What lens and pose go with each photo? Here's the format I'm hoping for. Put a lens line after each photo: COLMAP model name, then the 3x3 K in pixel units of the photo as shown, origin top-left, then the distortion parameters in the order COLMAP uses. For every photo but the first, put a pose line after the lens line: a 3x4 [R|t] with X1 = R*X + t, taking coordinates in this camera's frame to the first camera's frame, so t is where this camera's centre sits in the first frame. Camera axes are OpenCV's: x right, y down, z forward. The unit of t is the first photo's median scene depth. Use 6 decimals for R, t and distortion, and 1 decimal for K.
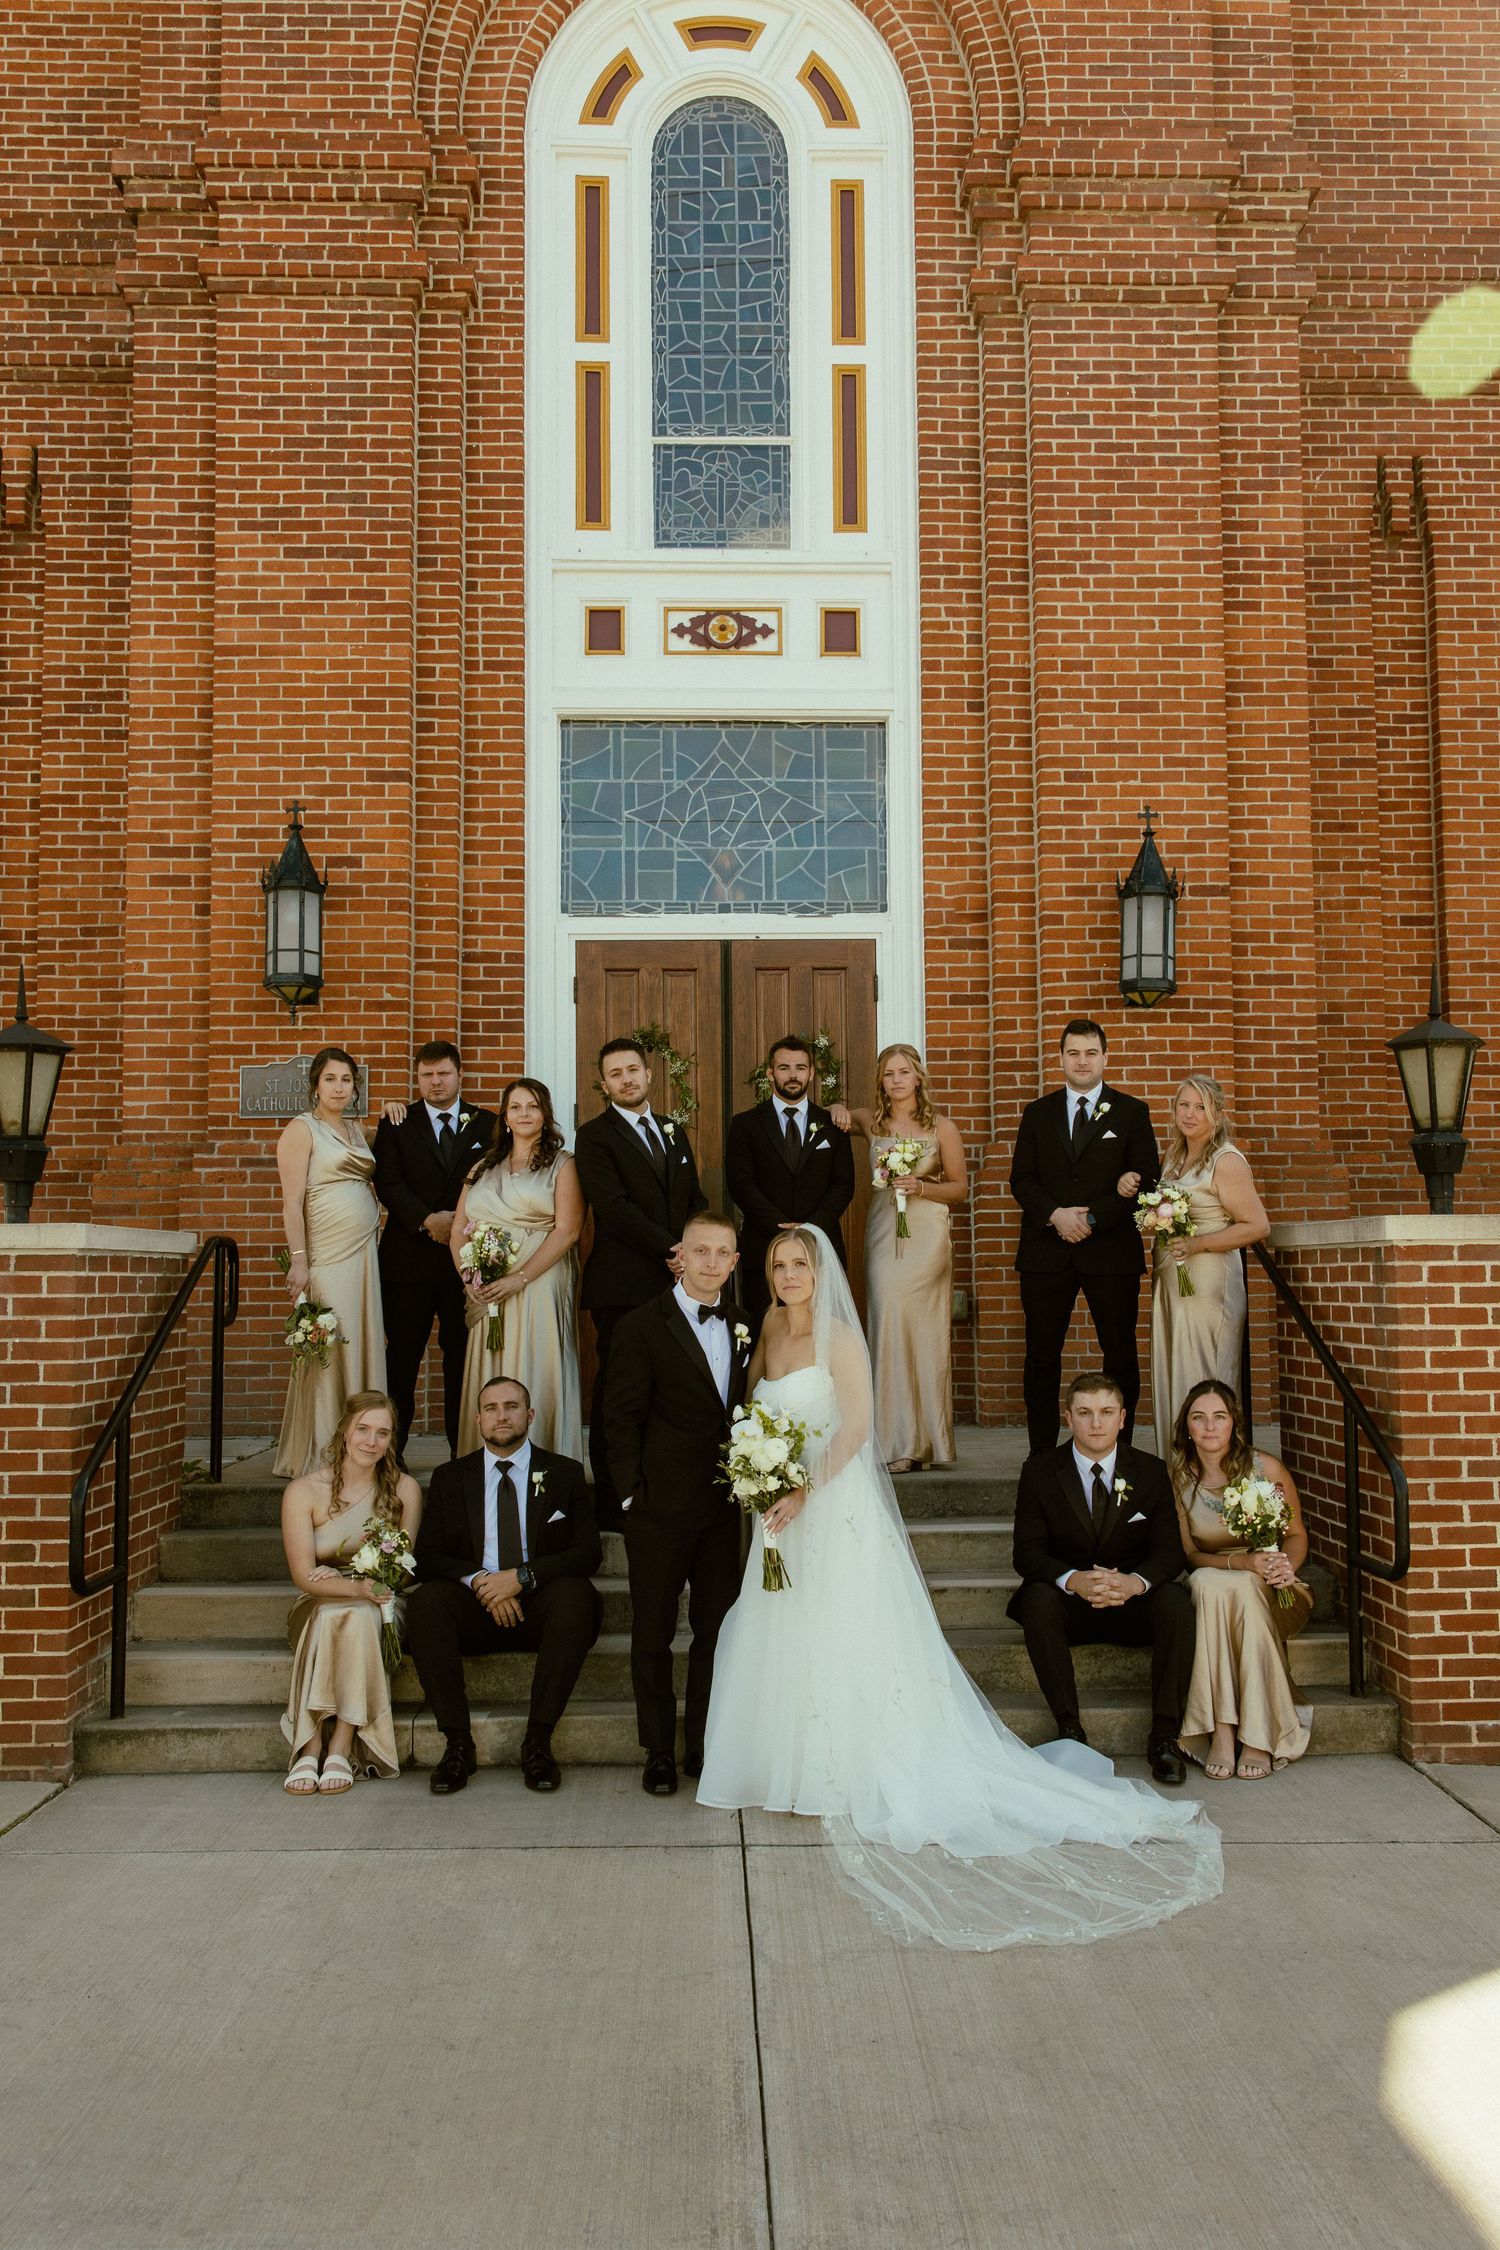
lens RADIAL K [[2137.7, 0, 769.8], [0, 2137.7, 1089.9], [0, 0, 1]] dist [-0.002189, 0.000000]
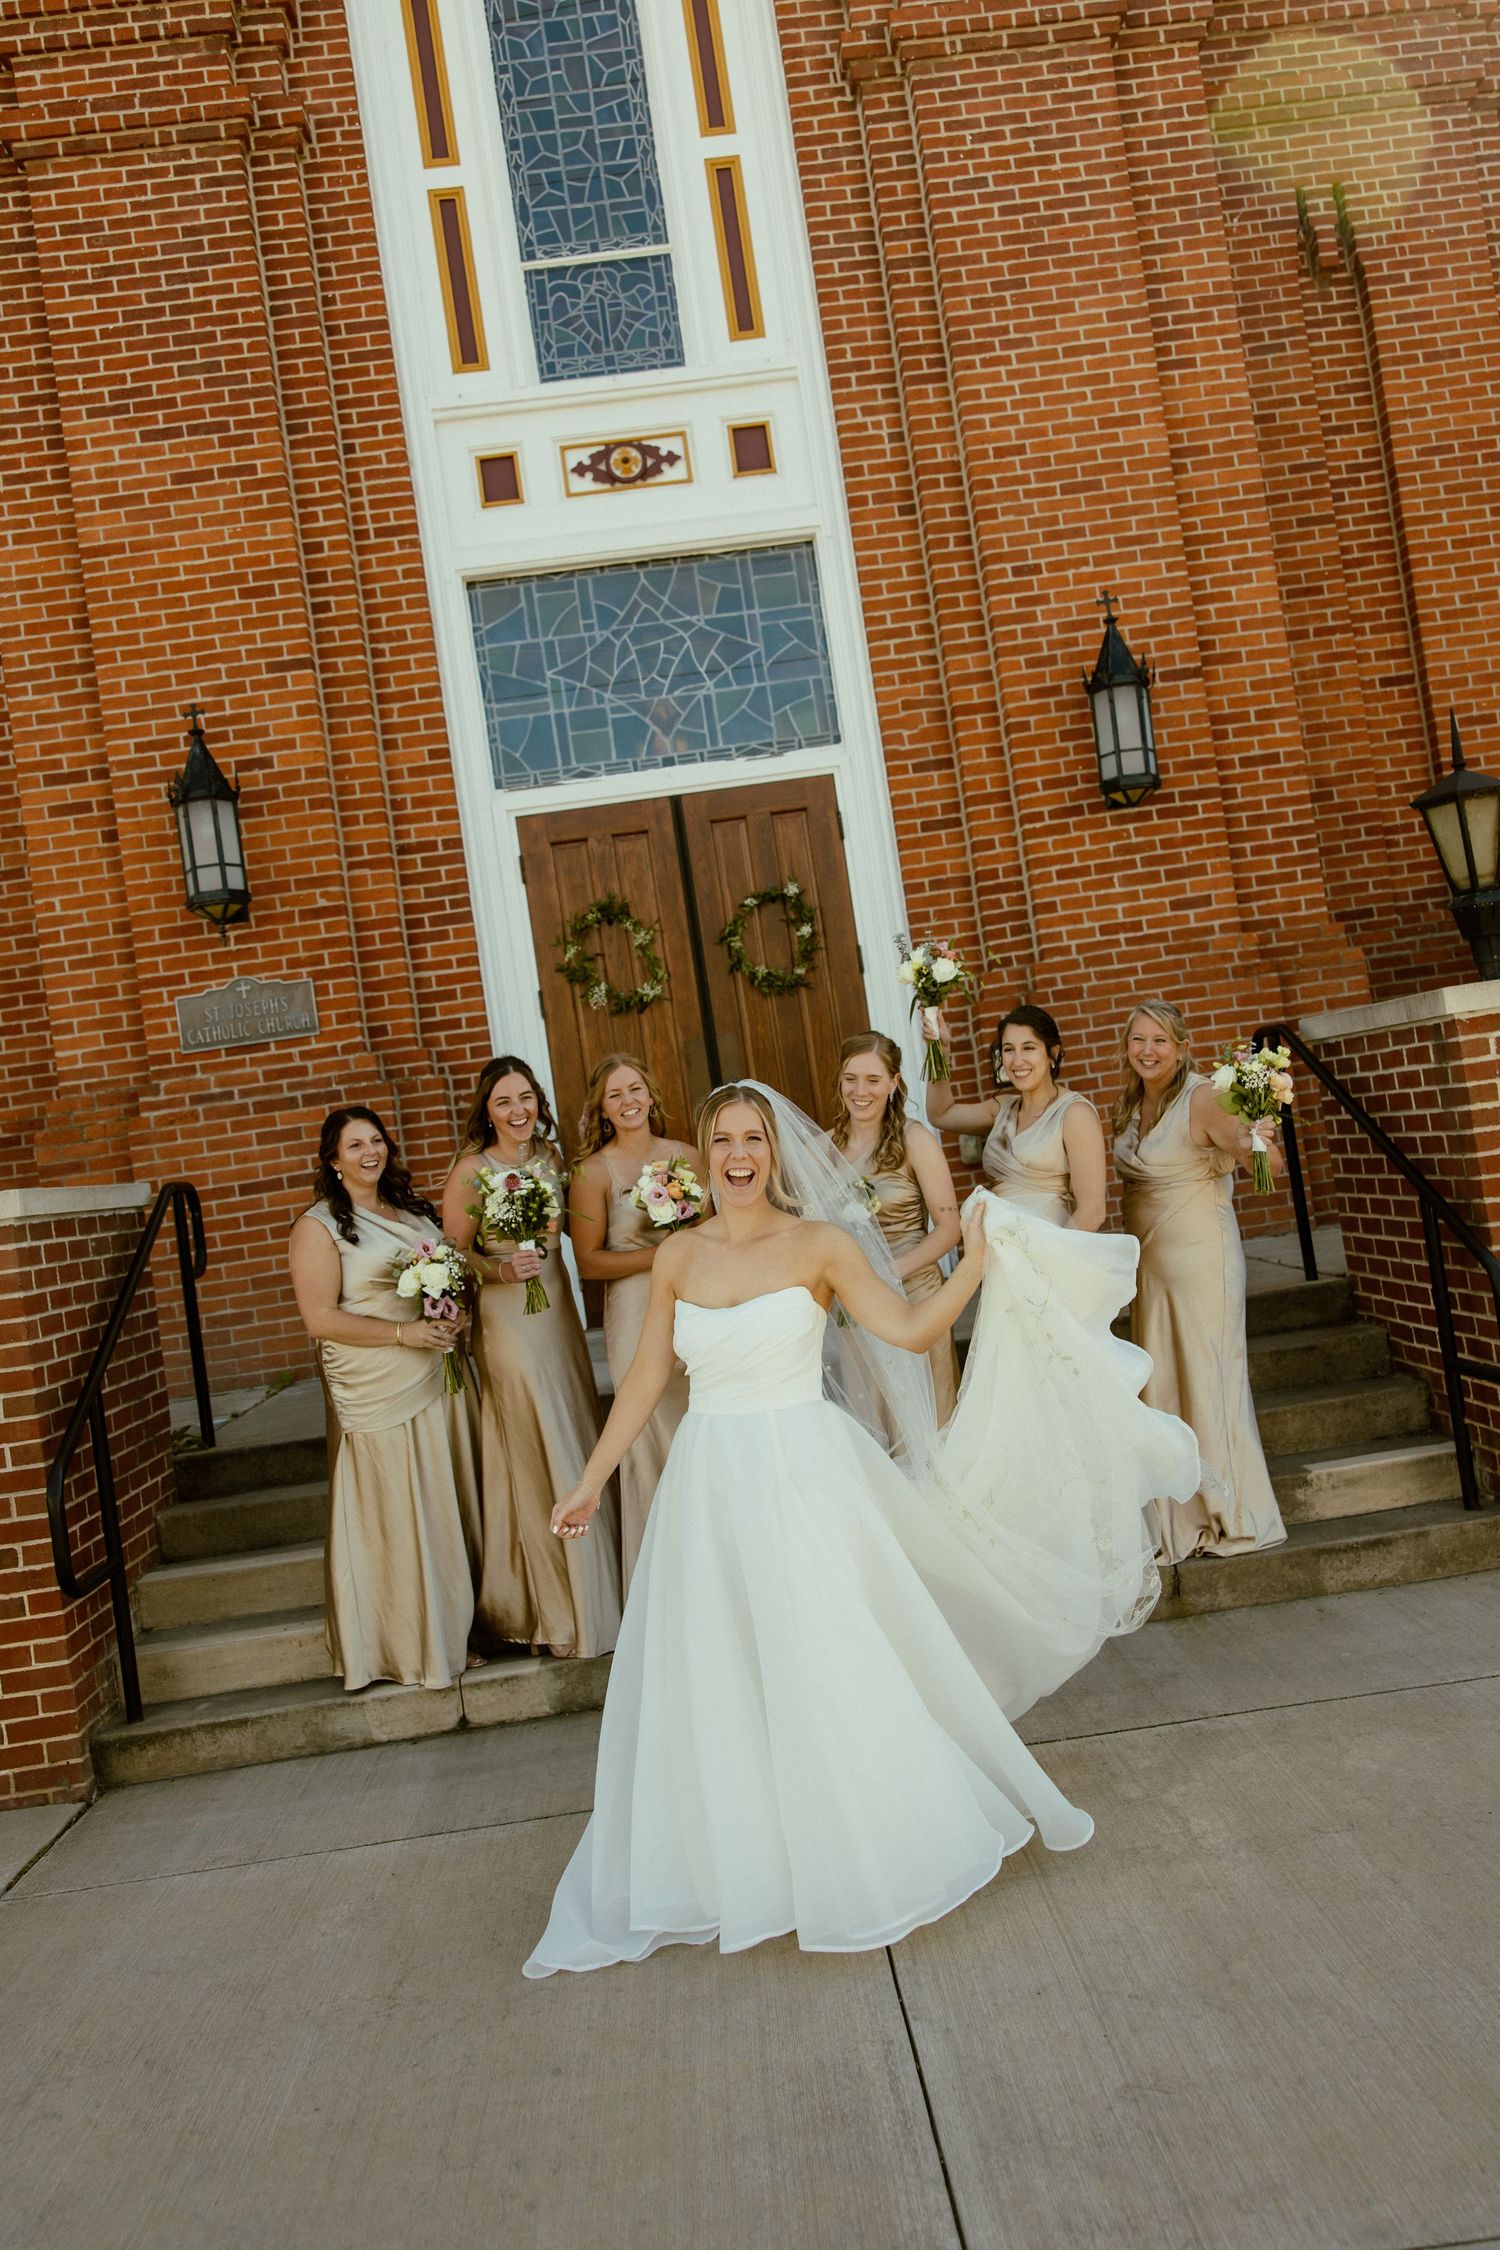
lens RADIAL K [[1968.6, 0, 746.3], [0, 1968.6, 1074.6], [0, 0, 1]] dist [-0.002798, 0.018453]
pose [[0.990903, -0.133641, 0.015885, -0.019538], [0.132647, 0.989773, 0.052470, 0.009625], [-0.022734, -0.049886, 0.998496, 0.135967]]
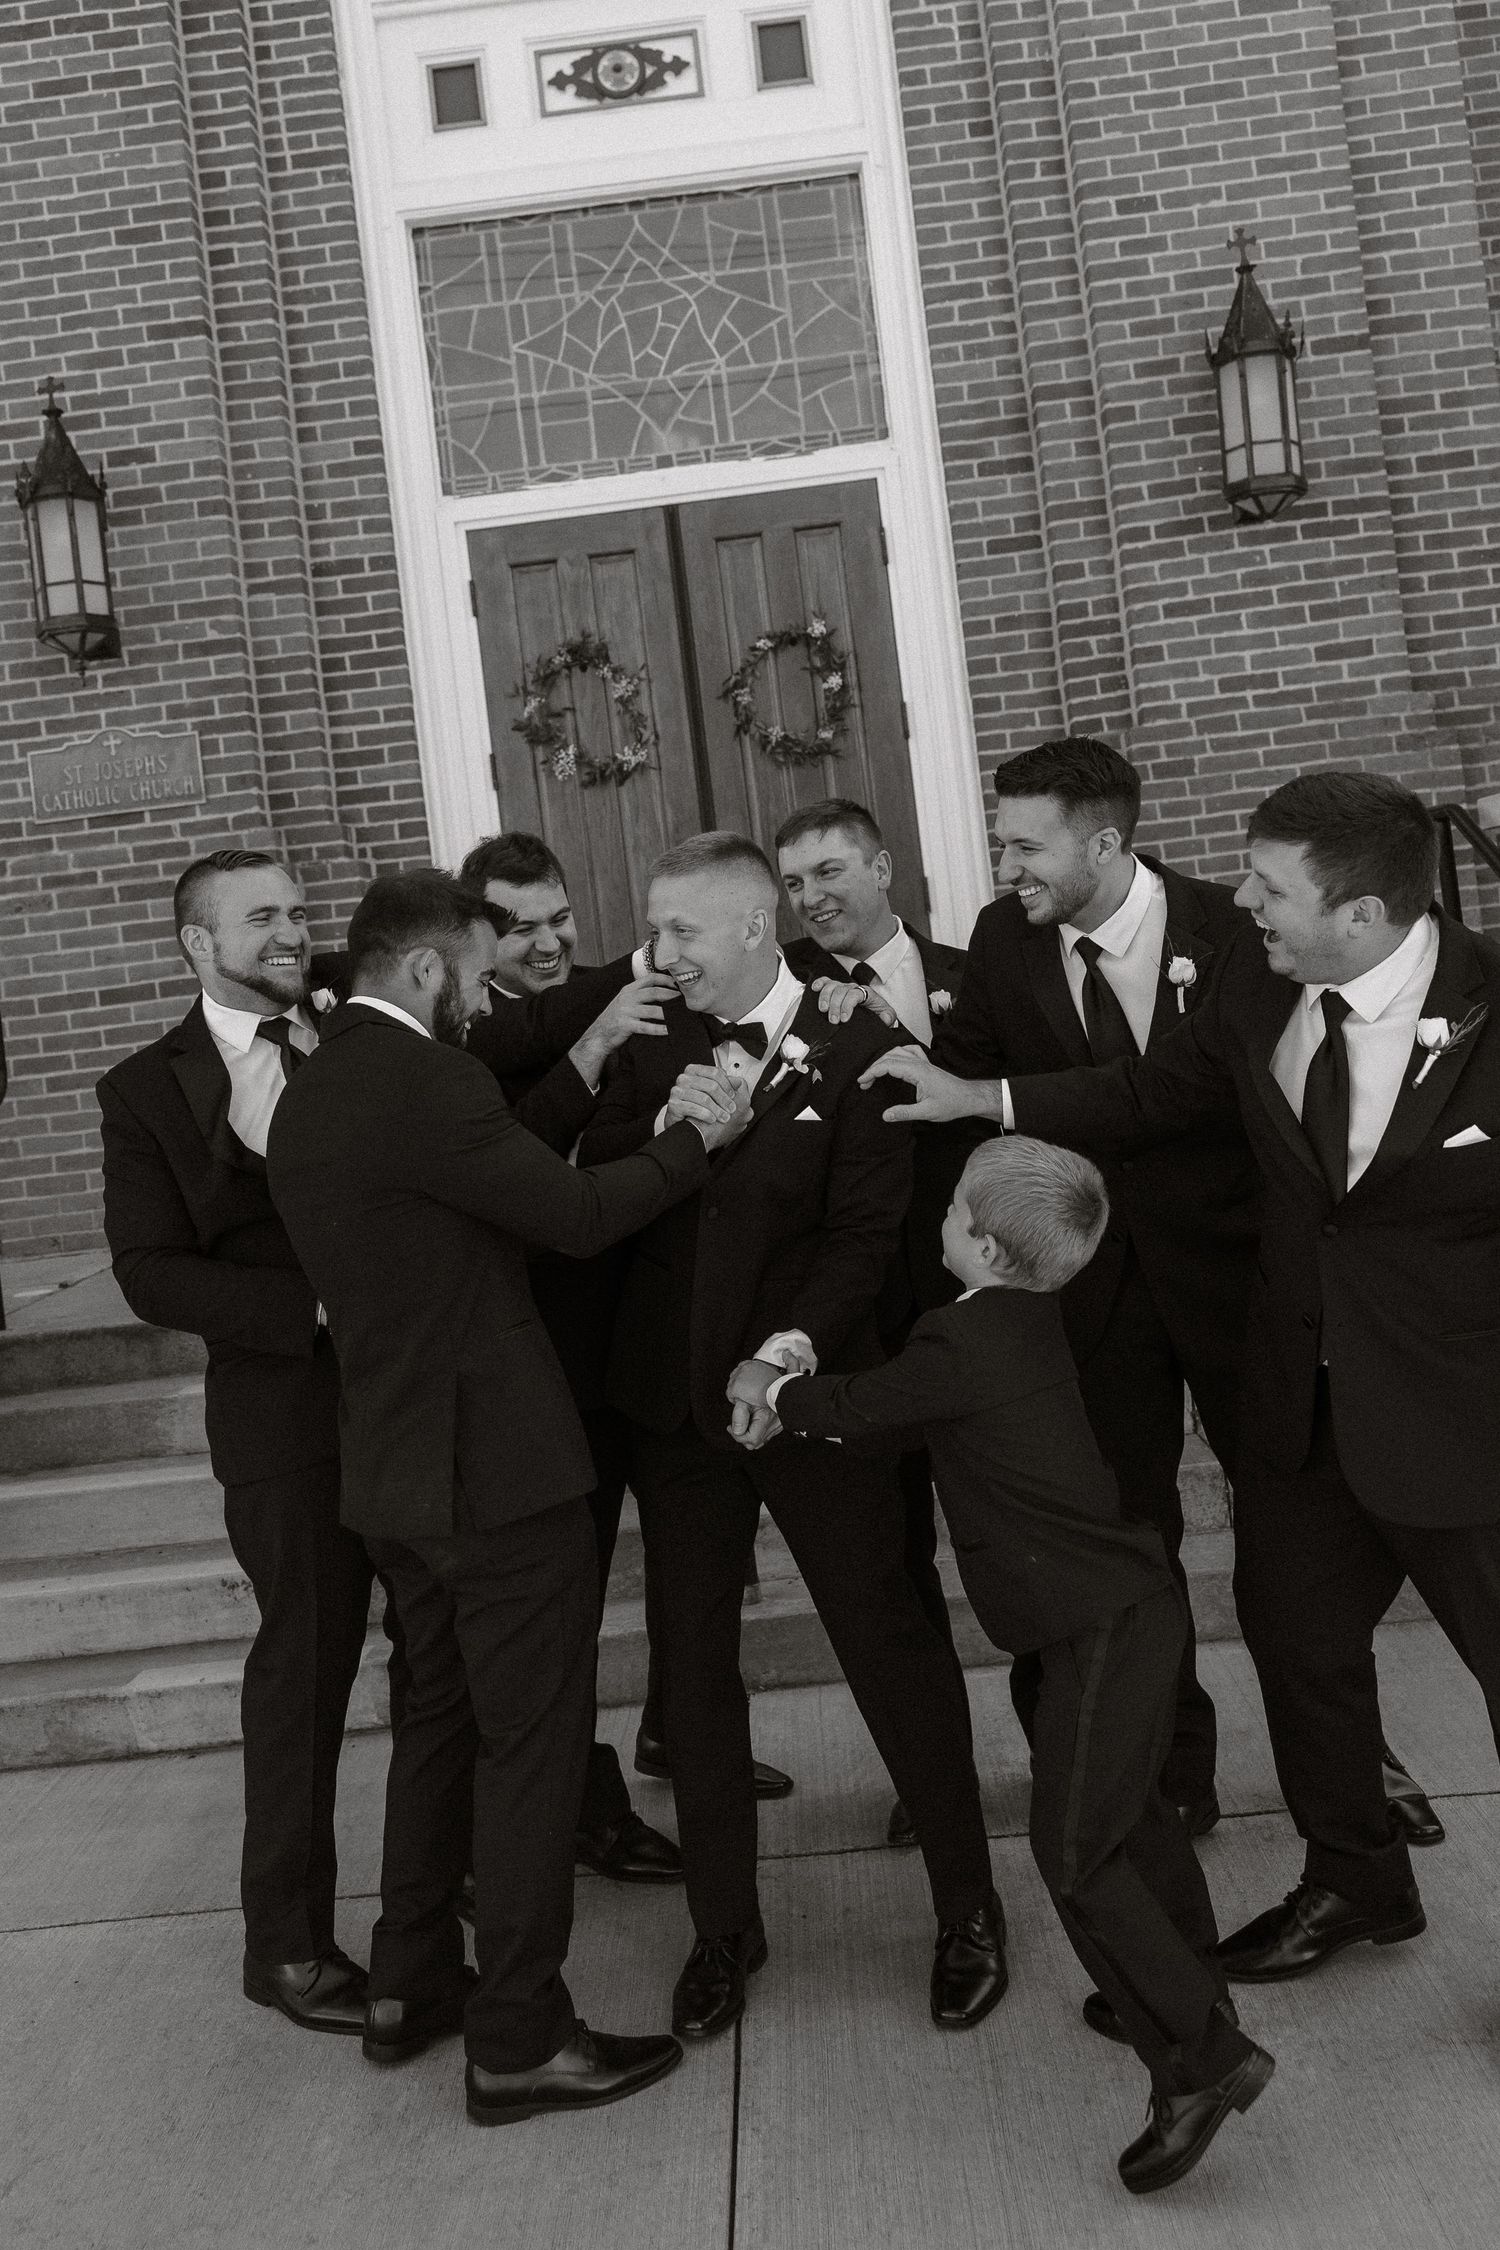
lens RADIAL K [[1968.6, 0, 794.4], [0, 1968.6, 964.2], [0, 0, 1]] dist [-0.002798, 0.018453]
pose [[0.991398, -0.108959, -0.072518, 0.052703], [0.114179, 0.990833, 0.072209, 0.040775], [0.063985, -0.079868, 0.994750, 0.329773]]
